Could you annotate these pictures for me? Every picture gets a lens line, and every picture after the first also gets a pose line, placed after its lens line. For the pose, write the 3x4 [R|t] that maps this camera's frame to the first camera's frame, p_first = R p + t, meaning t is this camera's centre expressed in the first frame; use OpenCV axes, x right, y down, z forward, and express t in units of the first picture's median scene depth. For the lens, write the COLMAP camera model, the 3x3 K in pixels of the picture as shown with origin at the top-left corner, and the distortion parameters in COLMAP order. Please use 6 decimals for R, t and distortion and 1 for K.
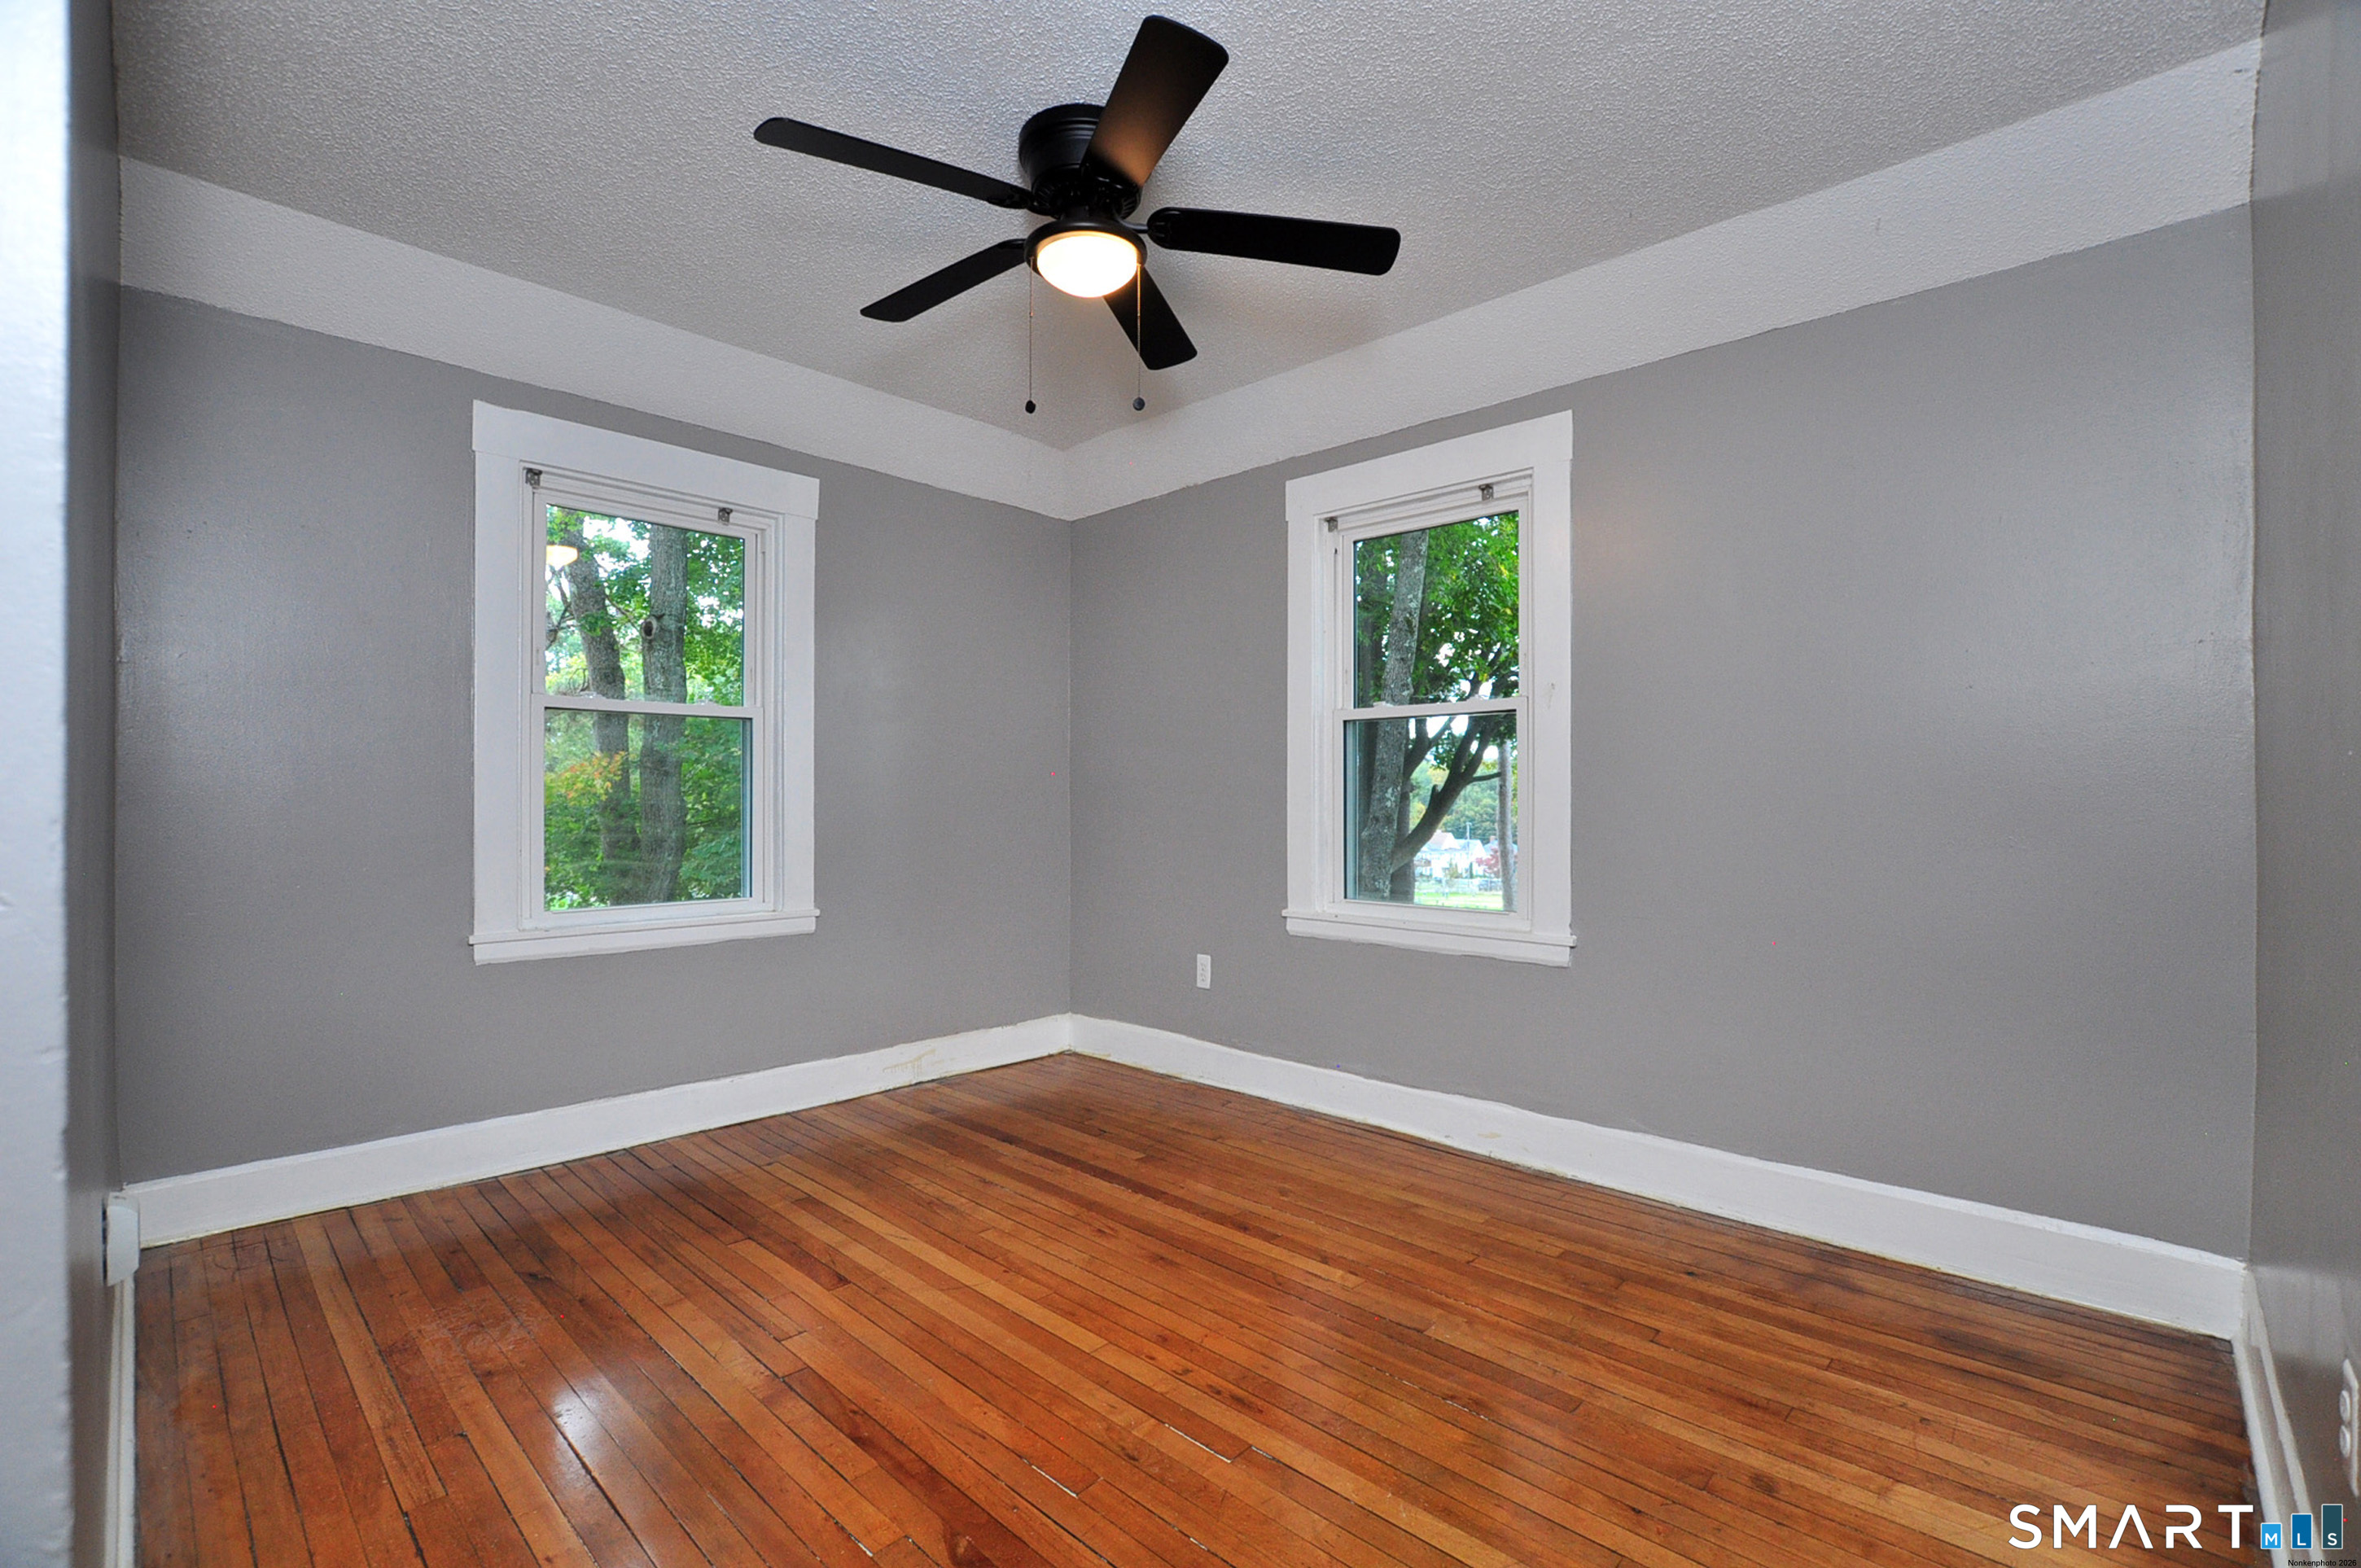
lens RADIAL K [[1040.0, 0, 1177.1], [0, 1040.0, 802.1], [0, 0, 1]] dist [-0.034695, 0.003842]
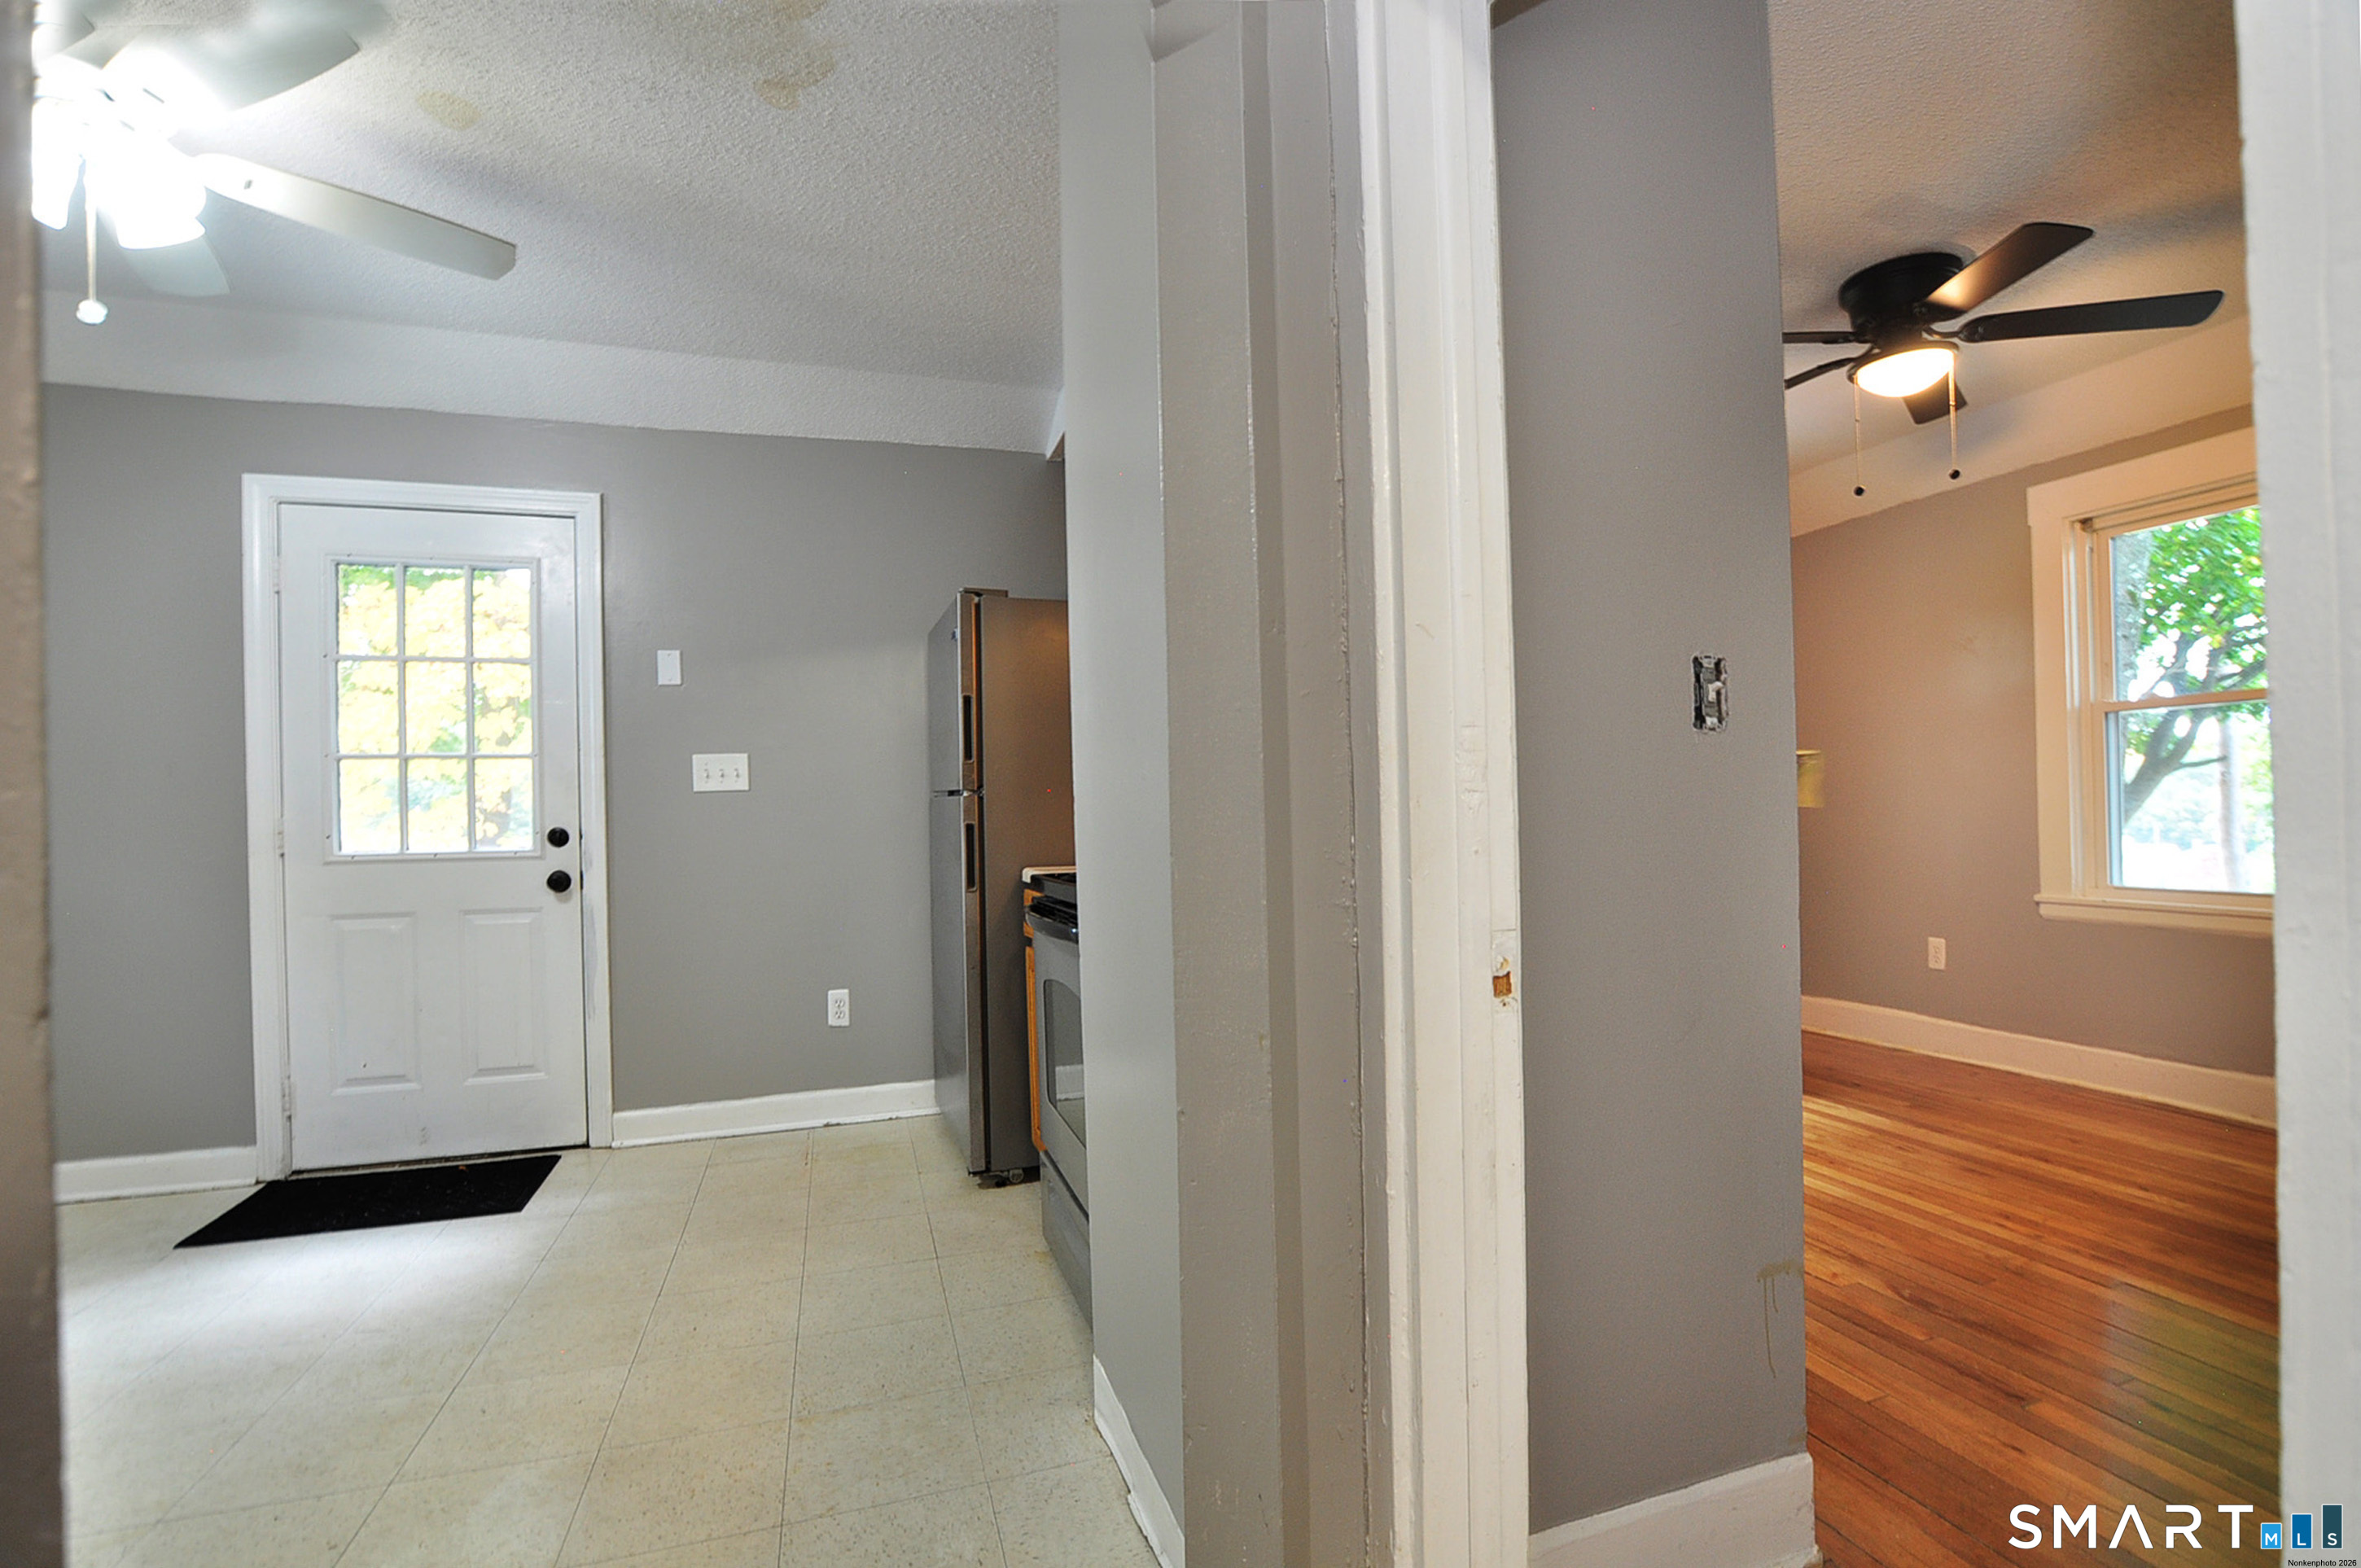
lens RADIAL K [[1040.0, 0, 1189.8], [0, 1040.0, 814.6], [0, 0, 1]] dist [-0.034695, 0.003842]
pose [[0.881870, -0.020637, -0.471041, -0.208168], [0.021823, 0.999758, -0.002944, 0.008202], [0.470988, -0.007683, 0.882106, -0.390627]]
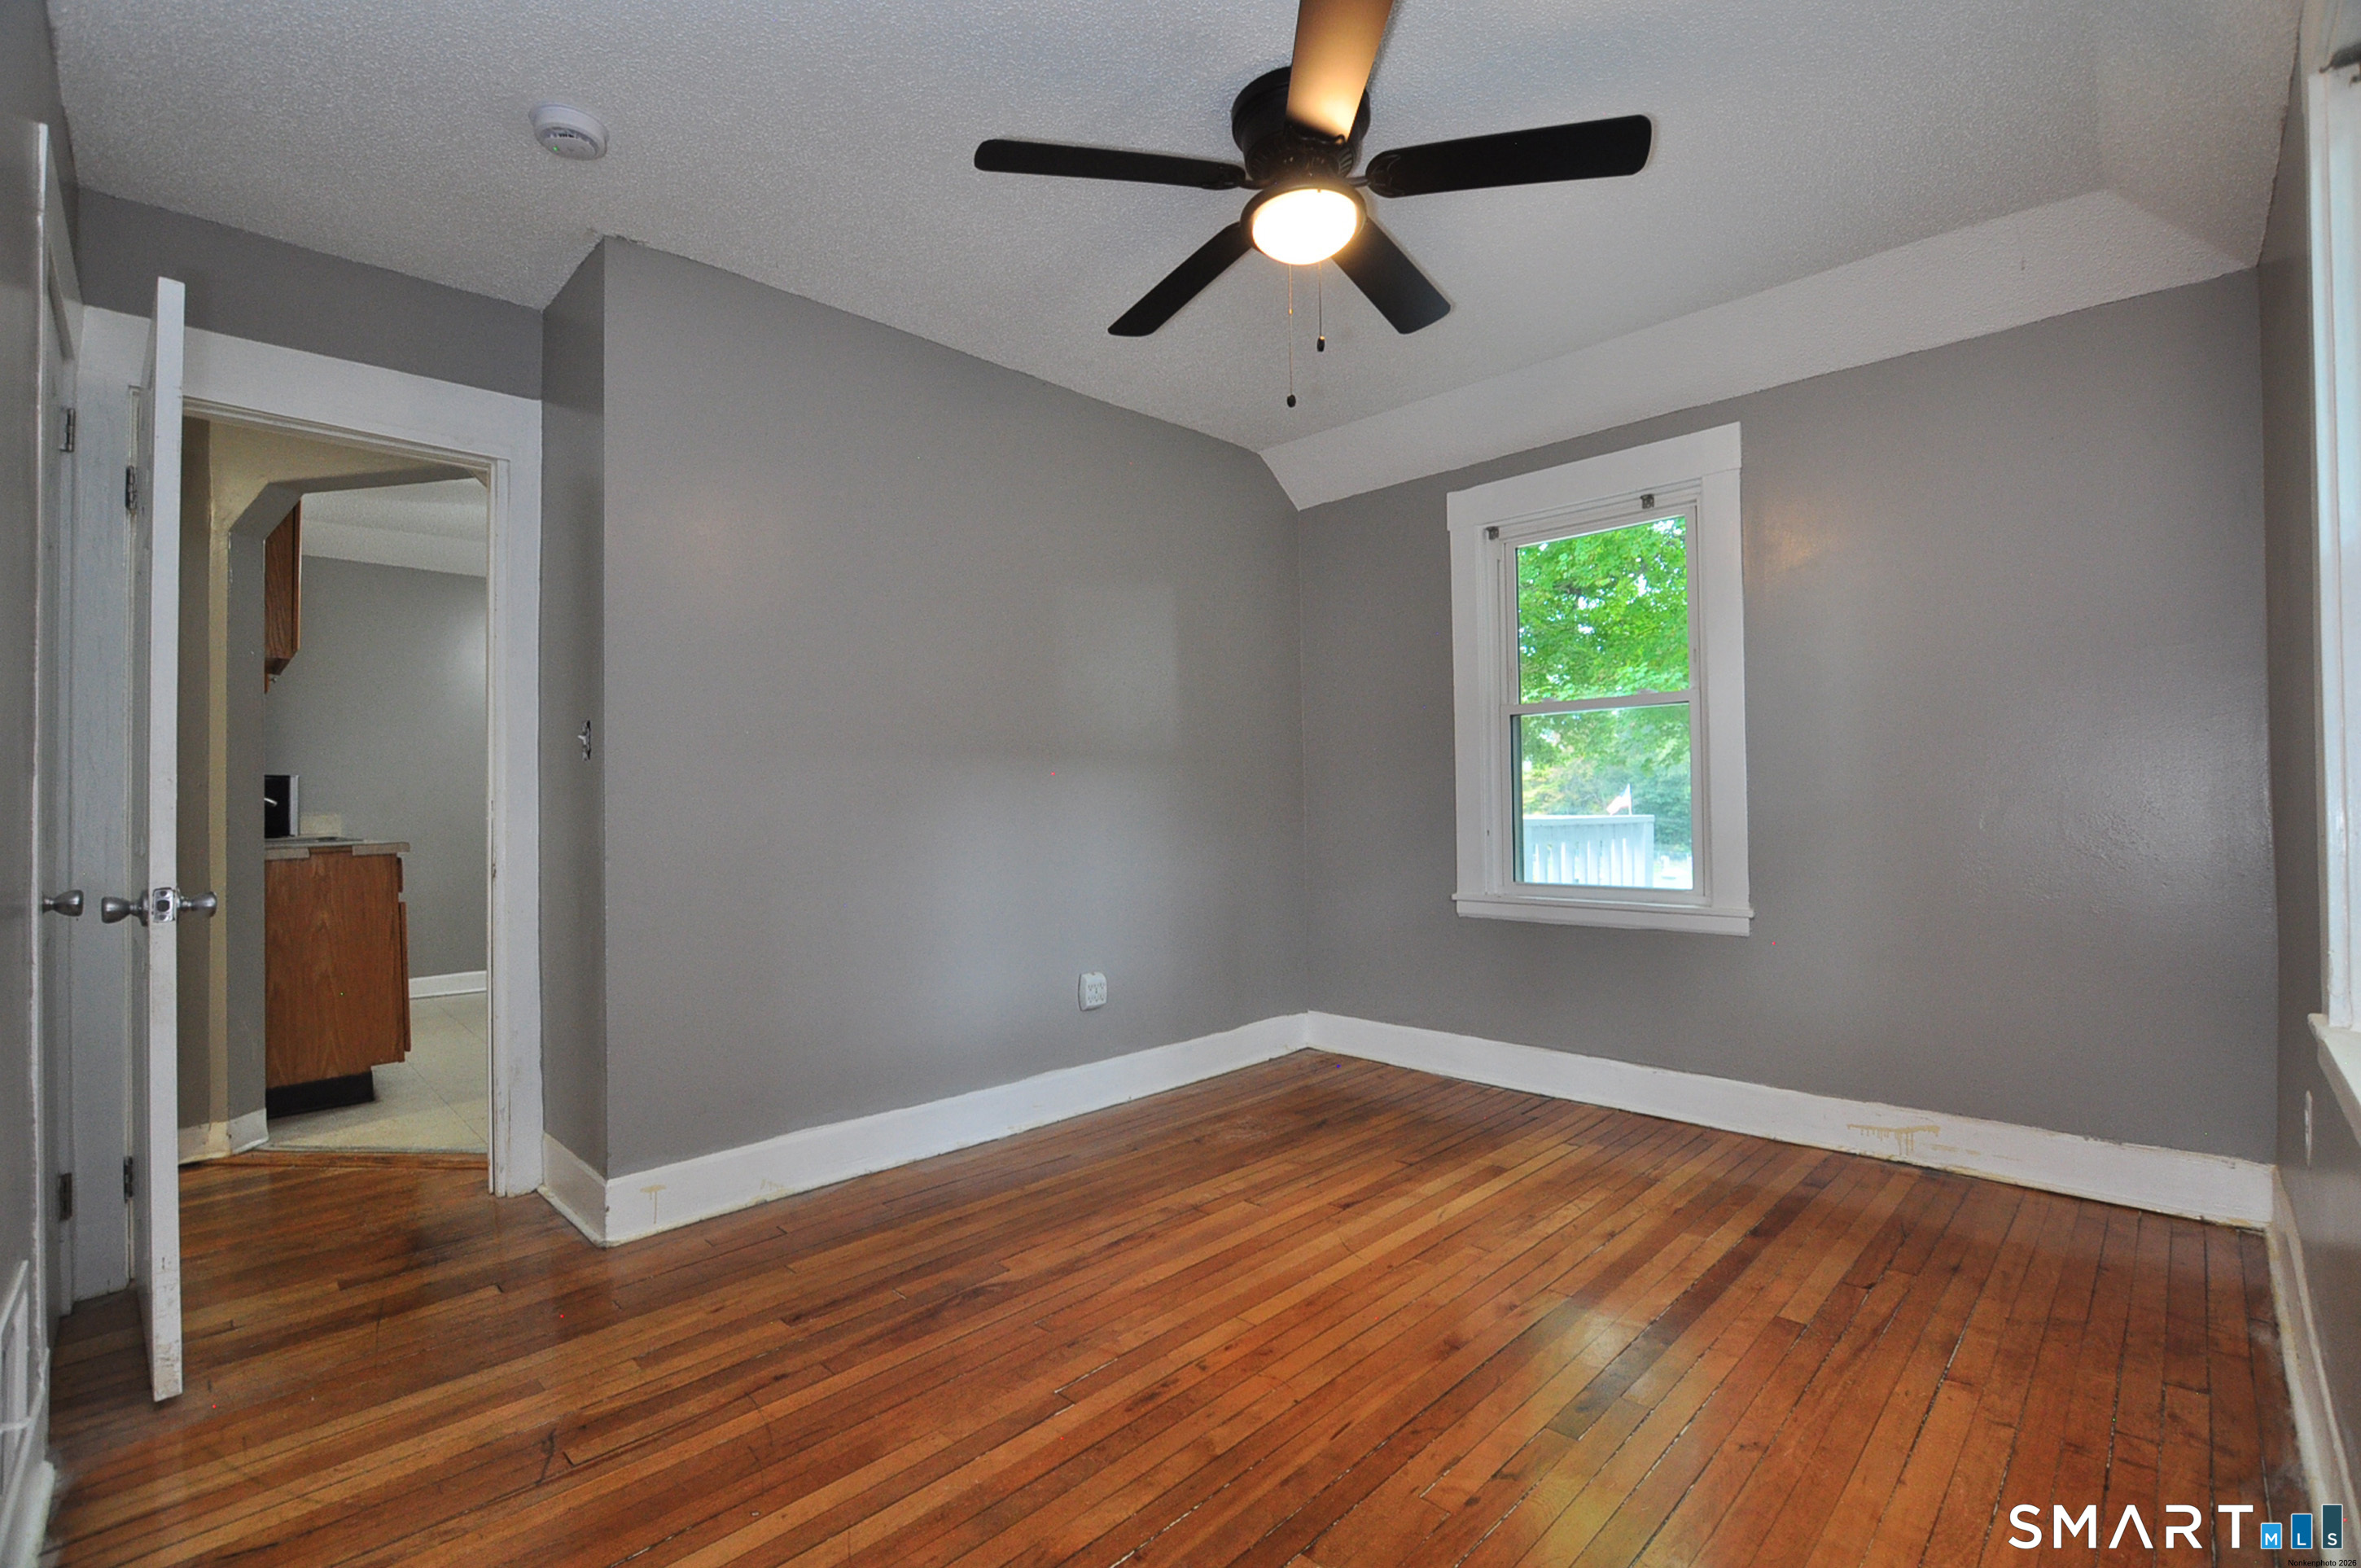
lens RADIAL K [[1040.0, 0, 1201.9], [0, 1040.0, 792.1], [0, 0, 1]] dist [-0.034695, 0.003842]
pose [[-0.010881, -0.016877, -0.999798, 0.645297], [0.004355, 0.999847, -0.016925, 0.020287], [0.999931, -0.004538, -0.010806, 0.665077]]
